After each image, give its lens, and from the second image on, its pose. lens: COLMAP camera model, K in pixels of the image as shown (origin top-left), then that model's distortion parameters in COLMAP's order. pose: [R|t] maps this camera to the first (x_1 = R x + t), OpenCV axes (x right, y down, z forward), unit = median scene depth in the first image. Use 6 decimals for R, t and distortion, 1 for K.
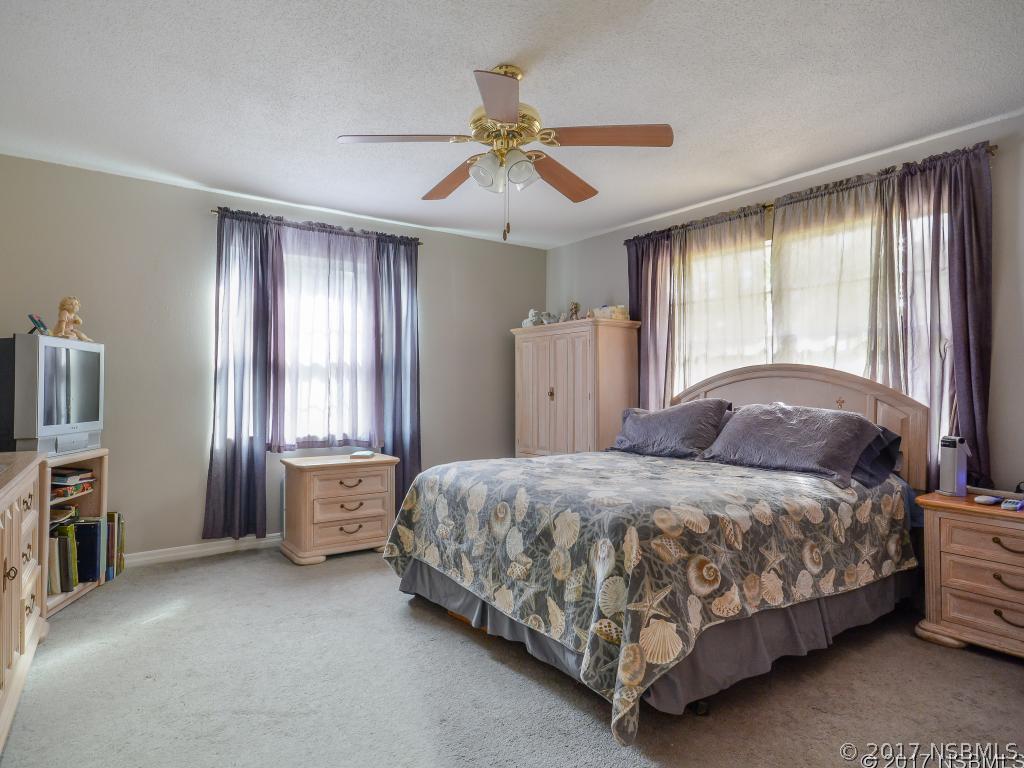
lens RADIAL K [[657.3, 0, 512.0], [0, 657.3, 384.0], [0, 0, 1]] dist [-0.000263, -0.000108]
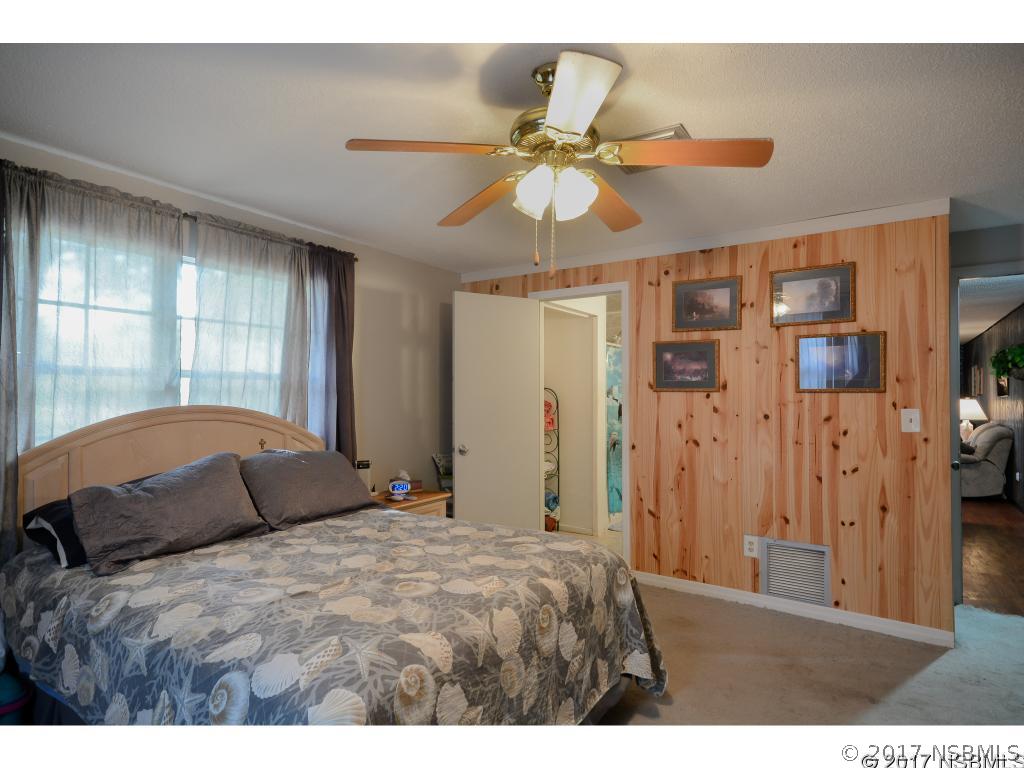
lens RADIAL K [[566.1, 0, 512.0], [0, 566.1, 384.0], [0, 0, 1]] dist [0.000206, -0.000019]
pose [[-0.371925, 0.016404, 0.928118, -0.496623], [-0.018467, 0.999515, -0.025066, -0.053291], [-0.928079, -0.026462, -0.371442, 1.016584]]
